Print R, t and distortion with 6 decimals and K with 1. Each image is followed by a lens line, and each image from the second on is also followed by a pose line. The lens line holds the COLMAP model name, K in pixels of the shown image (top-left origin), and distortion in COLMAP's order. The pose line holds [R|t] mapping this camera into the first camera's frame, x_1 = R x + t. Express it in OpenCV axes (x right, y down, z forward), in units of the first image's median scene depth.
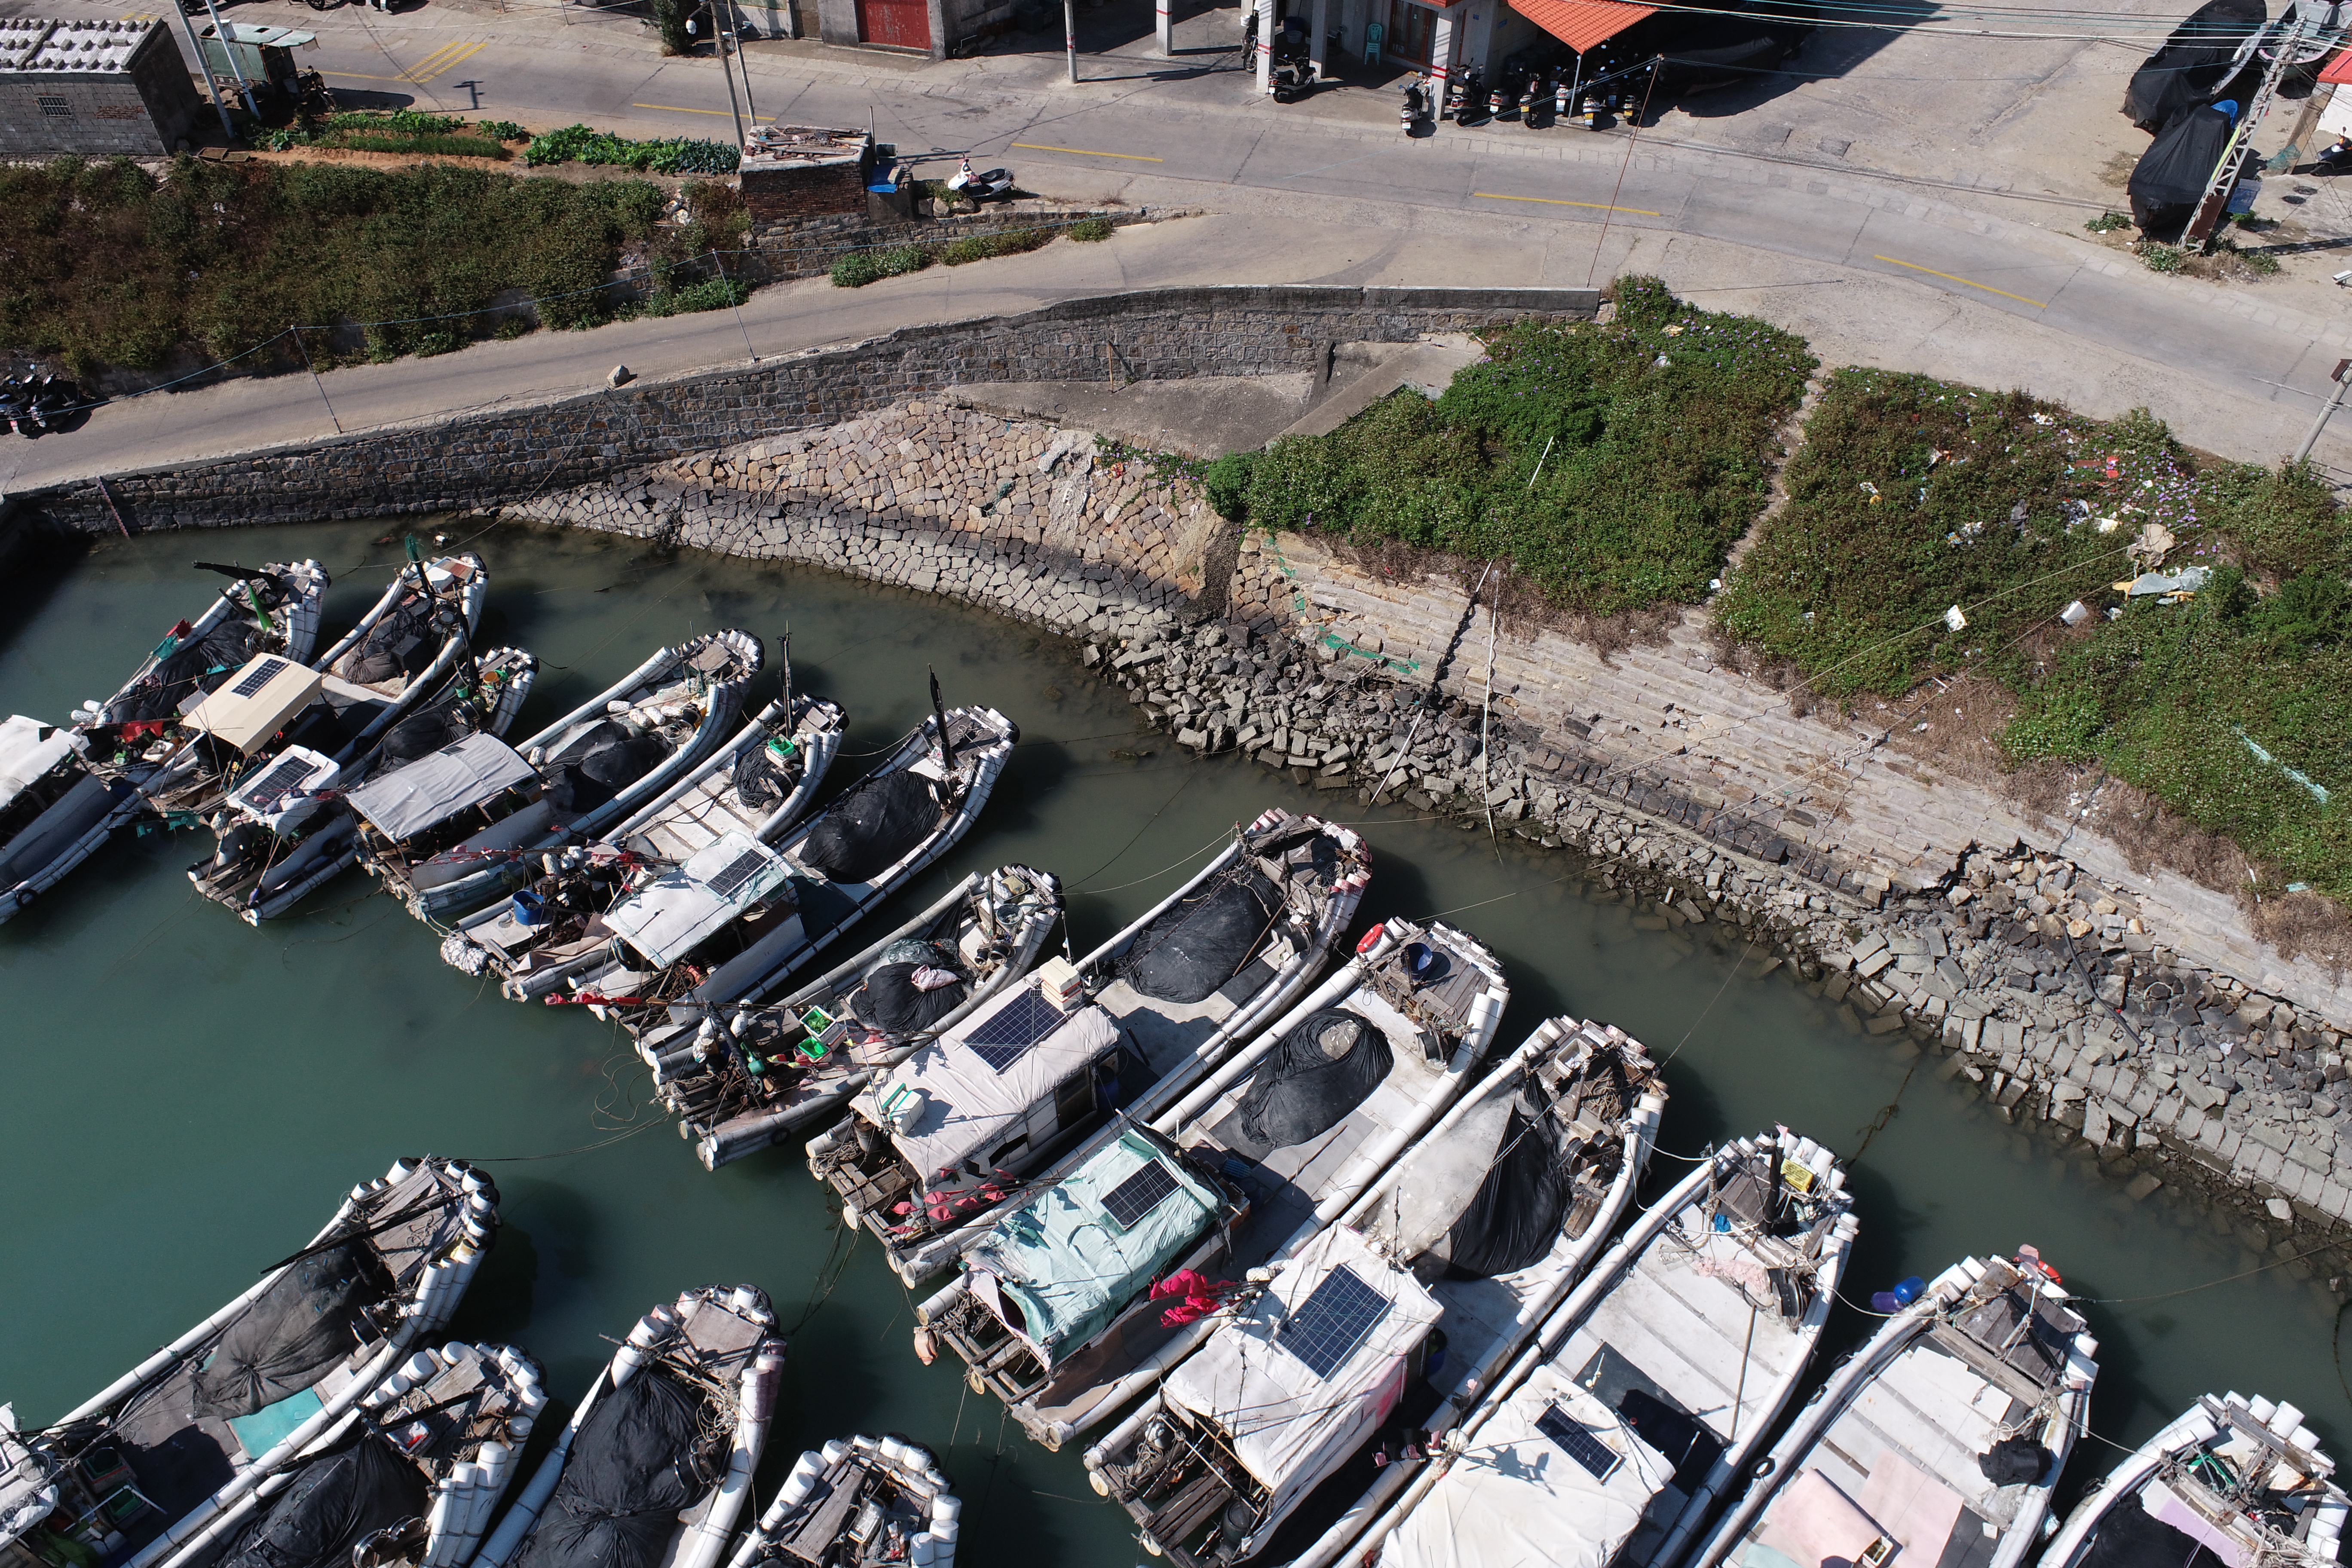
lens RADIAL K [[1608.5, 0, 1190.3], [0, 1608.5, 789.6], [0, 0, 1]] dist [-0.011731, 0.005511]
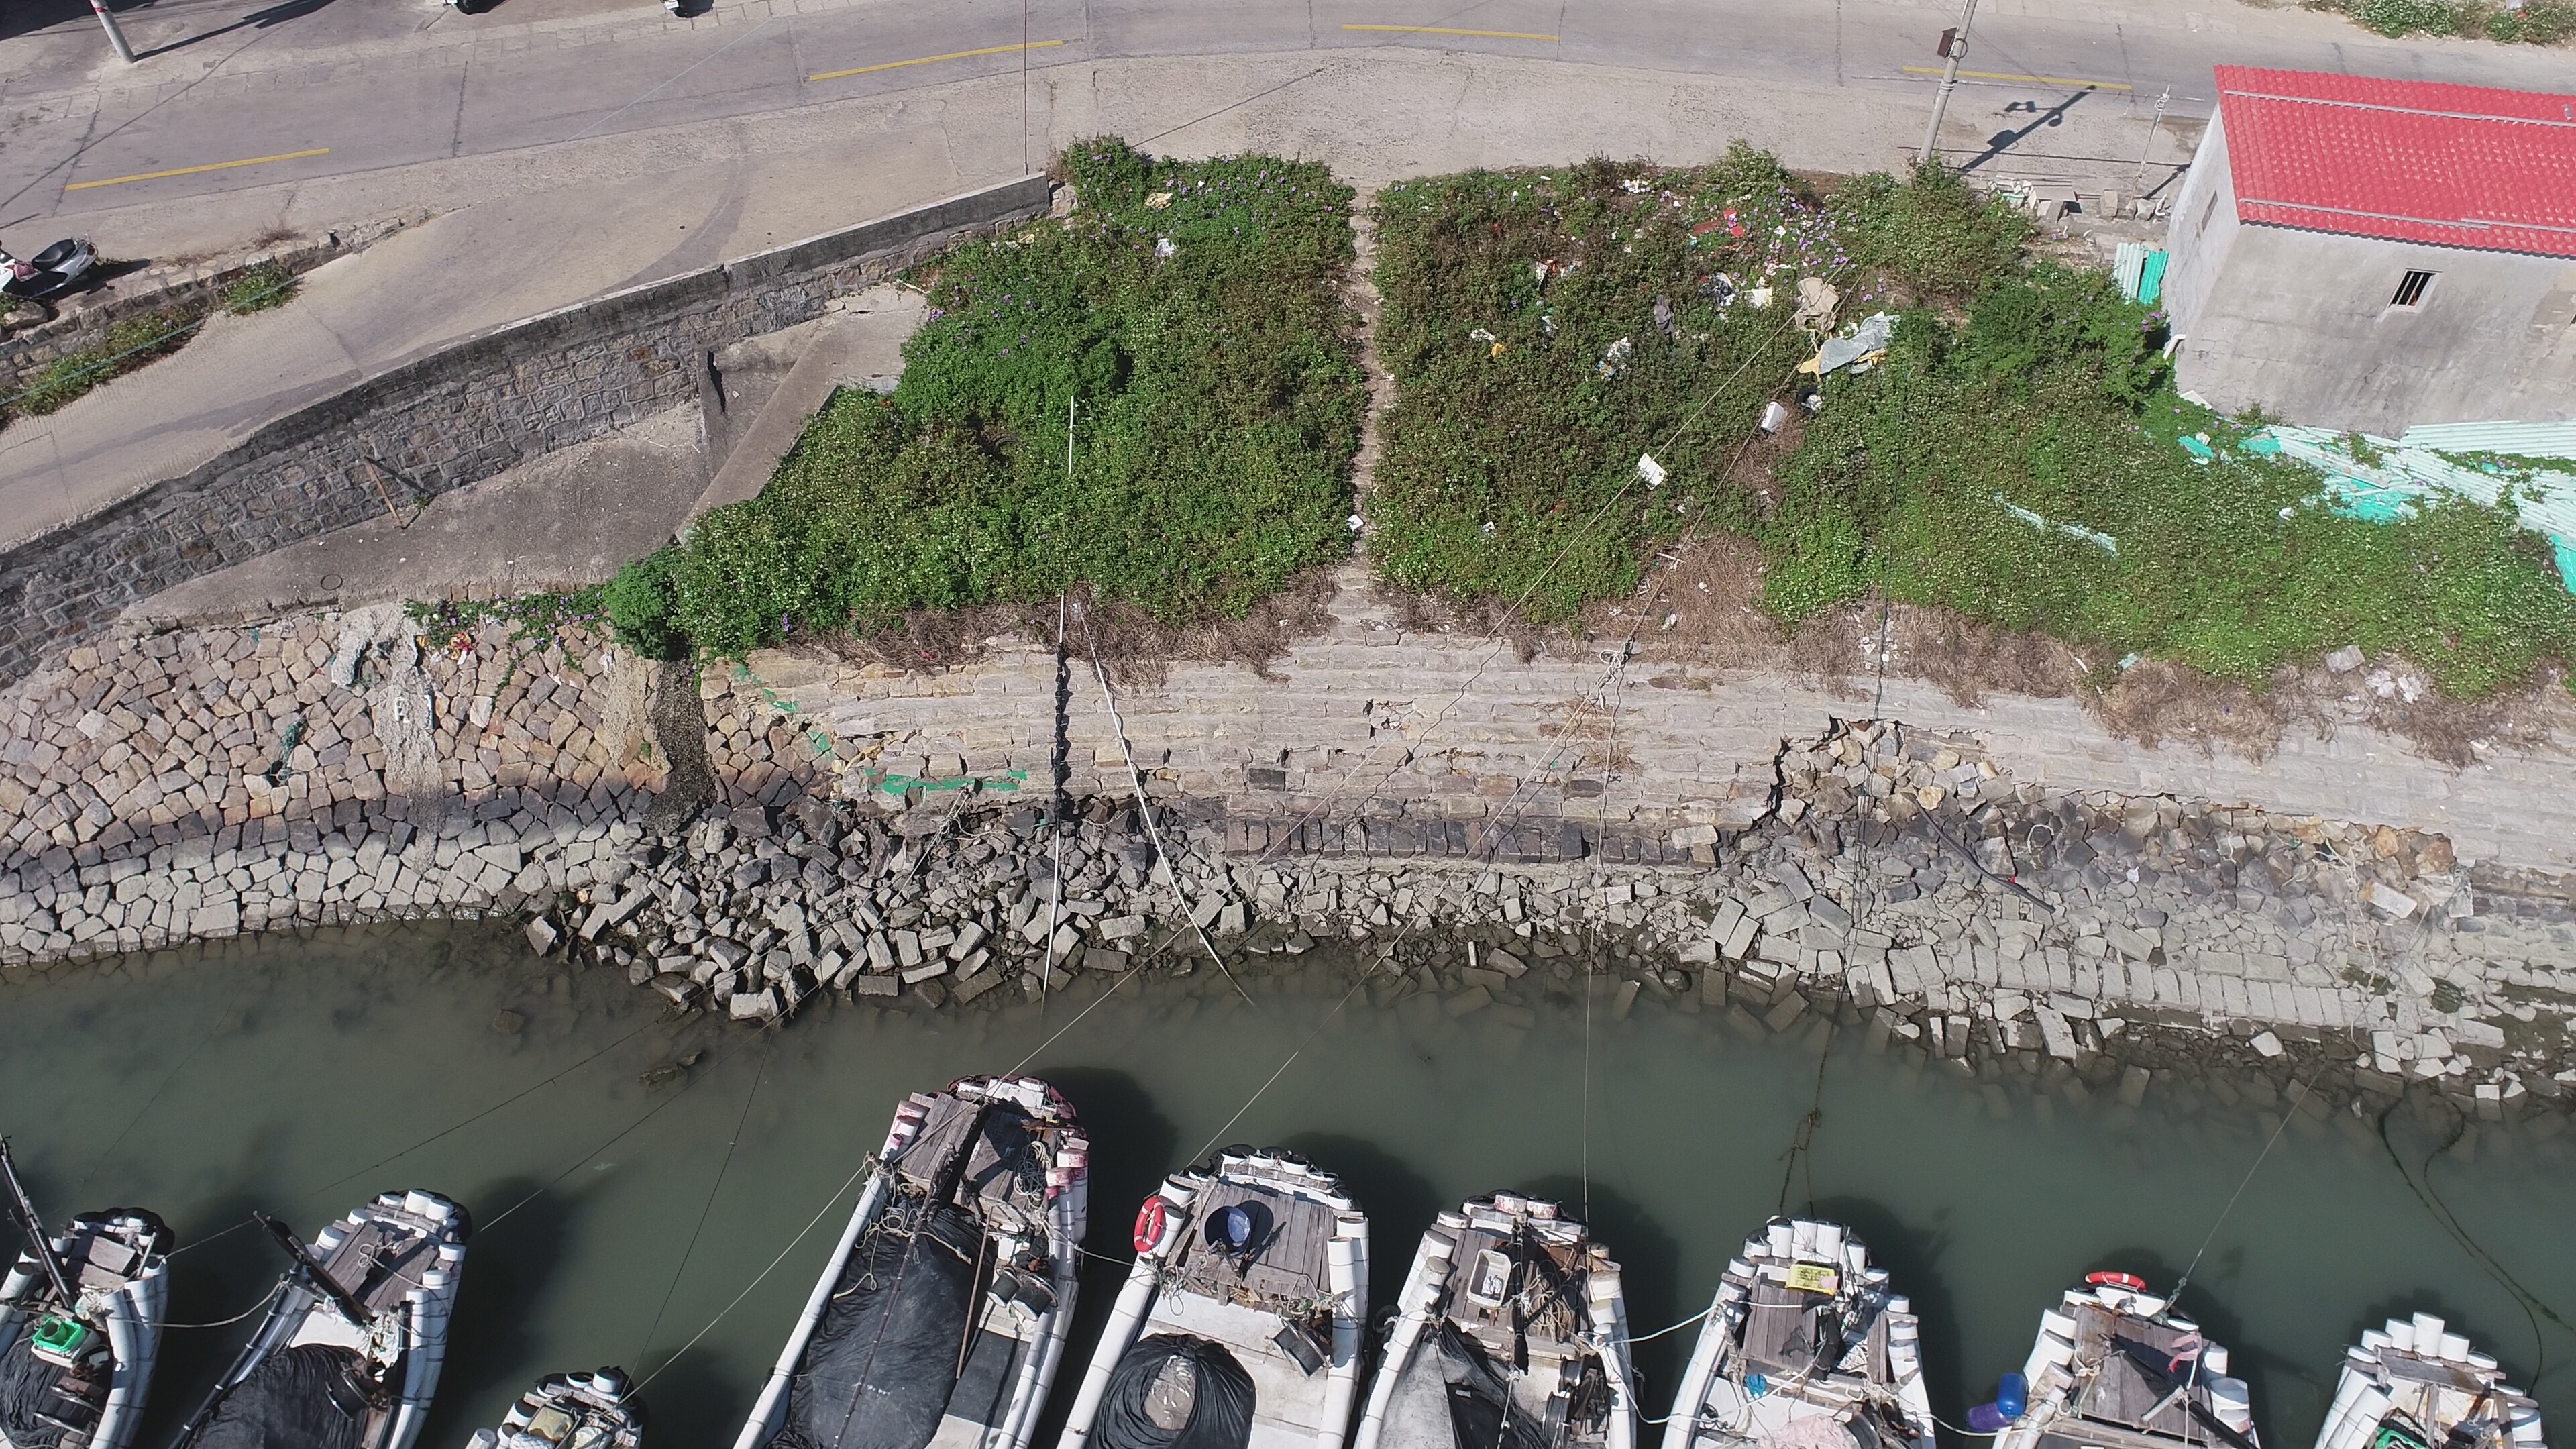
lens RADIAL K [[1832.9, 0, 1315.5], [0, 1832.9, 714.8], [0, 0, 1]] dist [-0.013125, 0.009648]
pose [[0.865591, -0.374477, 0.332445, -0.003936], [0.360334, 0.926806, 0.105779, -0.139334], [-0.347724, 0.028230, 0.937172, 0.211163]]
